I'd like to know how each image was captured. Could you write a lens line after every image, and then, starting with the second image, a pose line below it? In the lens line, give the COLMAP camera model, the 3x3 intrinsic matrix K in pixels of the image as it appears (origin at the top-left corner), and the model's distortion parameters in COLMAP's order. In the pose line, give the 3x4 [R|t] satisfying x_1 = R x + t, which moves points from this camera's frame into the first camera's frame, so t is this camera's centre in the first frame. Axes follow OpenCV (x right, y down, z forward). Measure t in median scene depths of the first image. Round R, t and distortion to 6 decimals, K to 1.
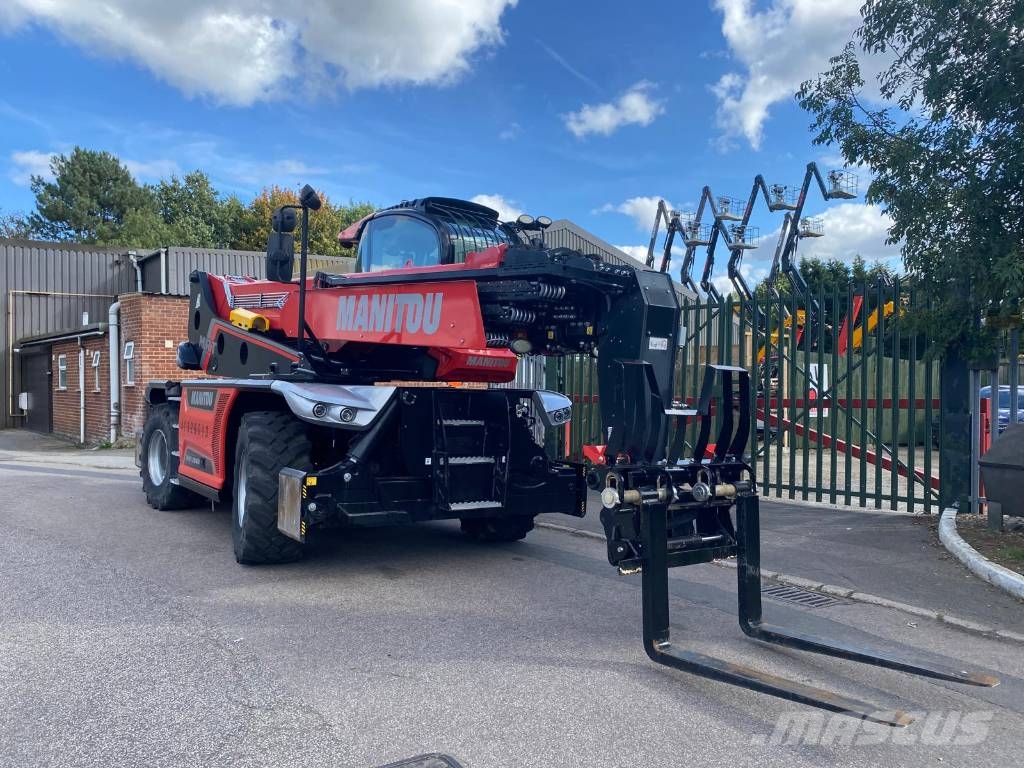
lens RADIAL K [[773.2, 0, 508.0], [0, 773.2, 379.7], [0, 0, 1]] dist [0.006540, -0.009249]
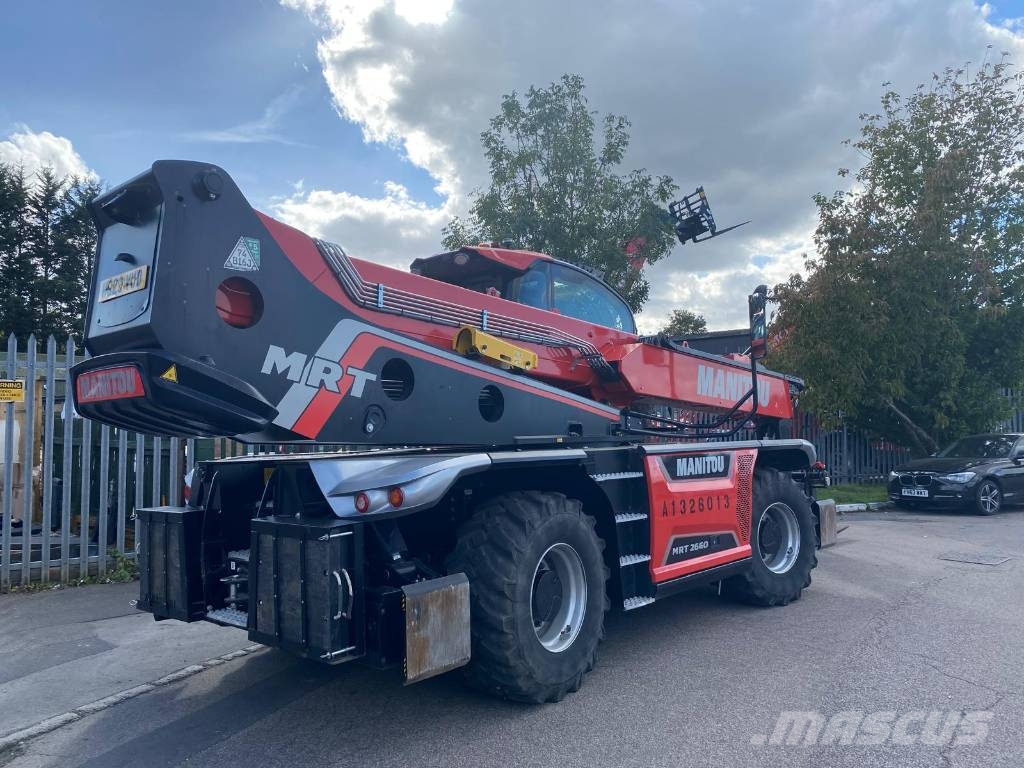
lens RADIAL K [[797.6, 0, 516.3], [0, 797.6, 382.2], [0, 0, 1]] dist [0.009619, -0.006119]
pose [[-0.211388, 0.053932, 0.975913, -1.034001], [0.009709, 0.998543, -0.053079, -0.018498], [-0.977354, -0.001745, -0.211604, 1.197747]]
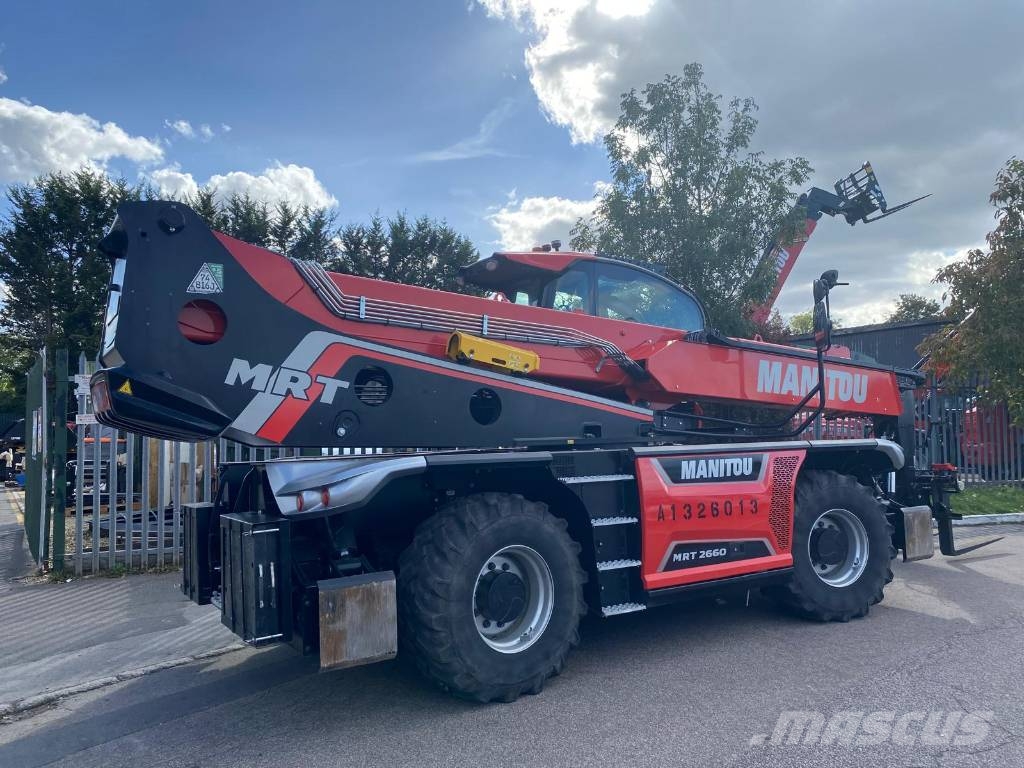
lens RADIAL K [[797.6, 0, 516.3], [0, 797.6, 382.2], [0, 0, 1]] dist [0.009619, -0.006119]
pose [[0.062450, 0.054360, 0.996567, -1.055875], [0.019732, 0.998253, -0.055688, -0.018558], [-0.997853, 0.023142, 0.061268, 1.005425]]
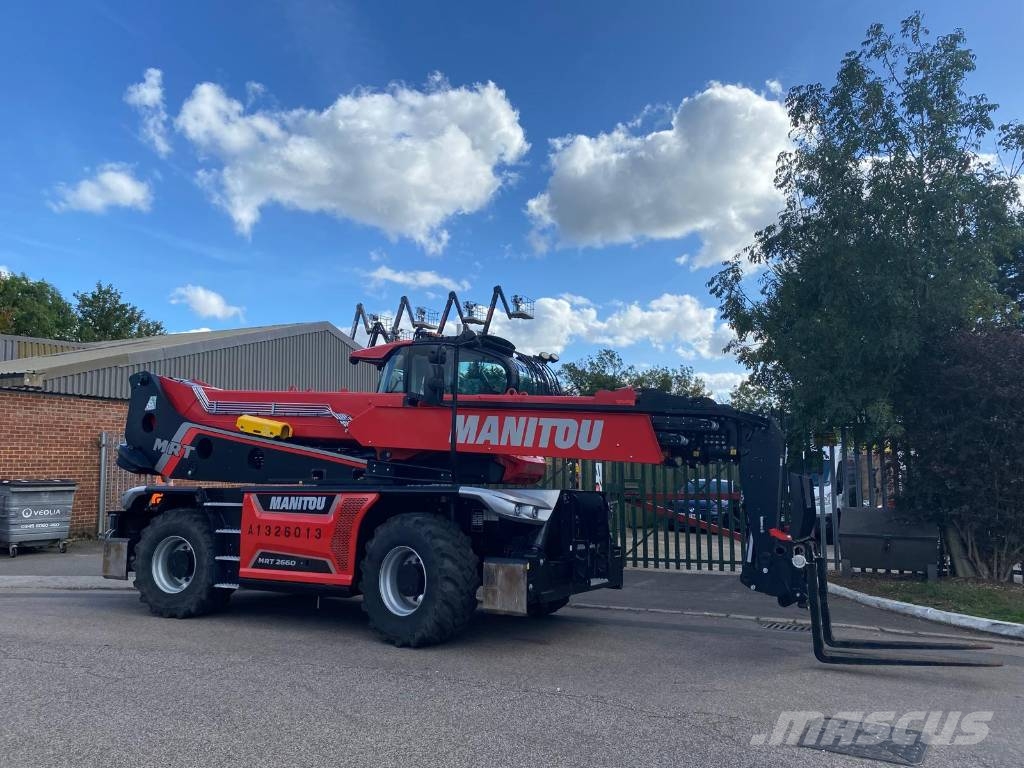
lens RADIAL K [[771.9, 0, 505.4], [0, 771.9, 400.5], [0, 0, 1]] dist [0.015922, -0.008501]
pose [[0.899788, 0.036173, 0.434825, -0.531558], [0.005846, 0.995469, -0.094910, -0.012364], [-0.436288, 0.087941, 0.895500, -0.092843]]
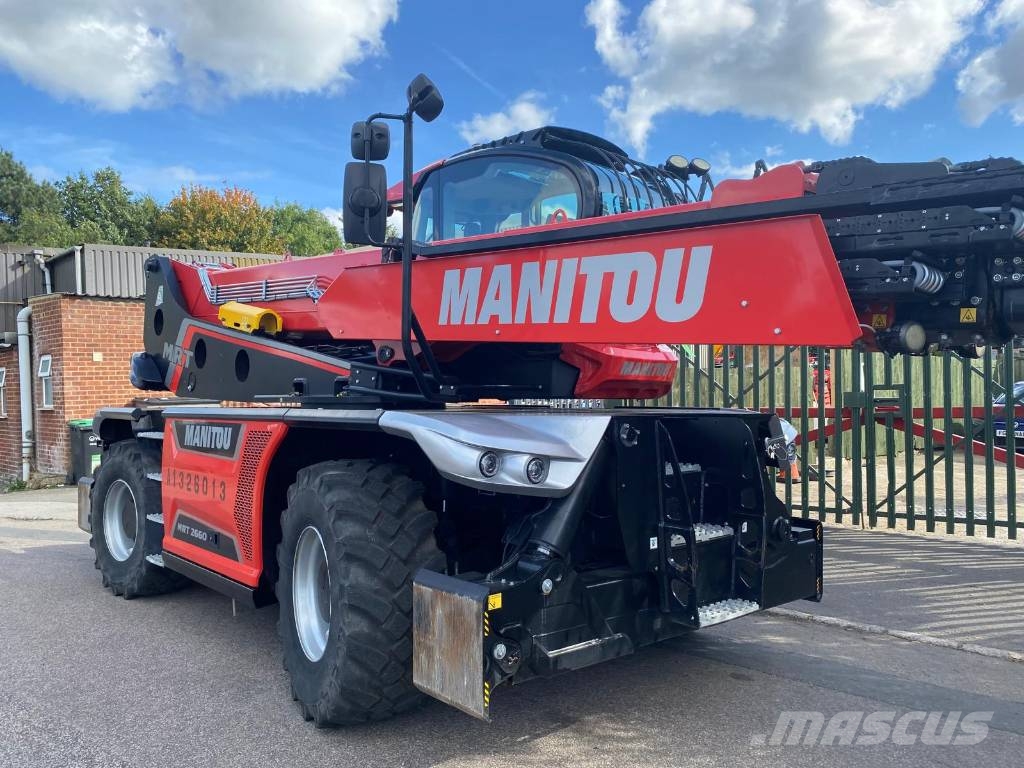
lens RADIAL K [[773.9, 0, 513.8], [0, 773.9, 395.7], [0, 0, 1]] dist [0.009864, -0.000957]
pose [[0.994258, -0.023357, 0.104434, -0.183113], [0.022357, 0.999692, 0.010735, -0.009577], [-0.104652, -0.008339, 0.994474, 0.294872]]
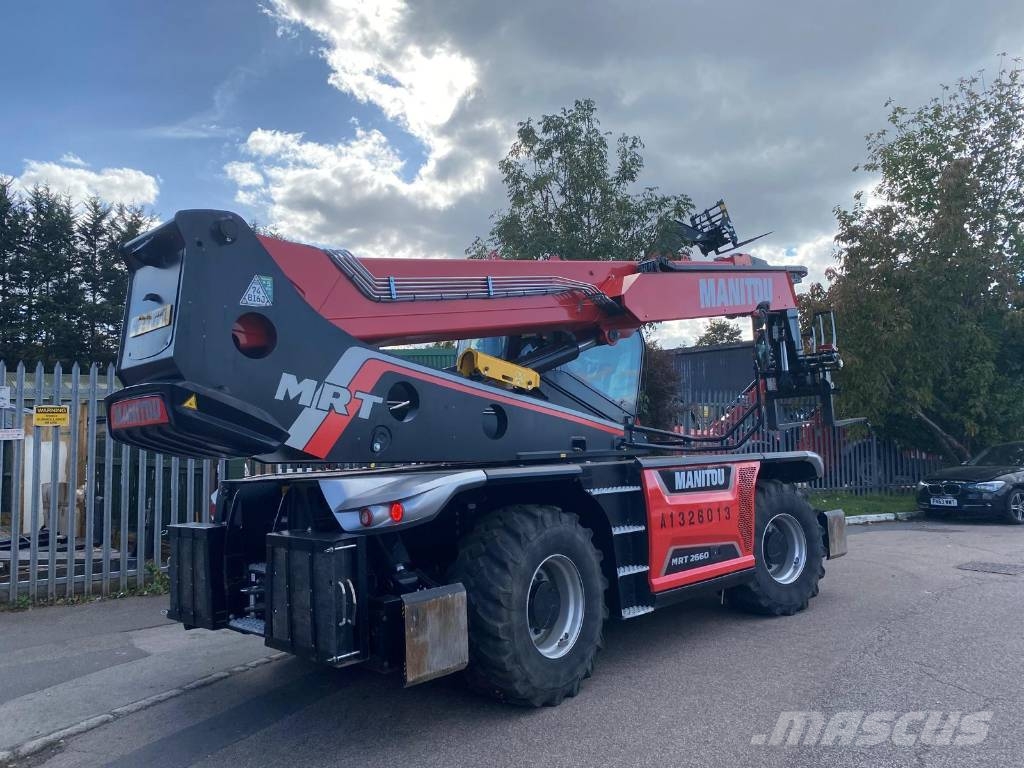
lens RADIAL K [[799.2, 0, 510.4], [0, 799.2, 370.1], [0, 0, 1]] dist [0.005407, -0.000619]
pose [[-0.158609, 0.086642, 0.983533, -1.079077], [0.023581, 0.996191, -0.083954, -0.022437], [-0.987060, 0.009876, -0.160048, 1.175515]]
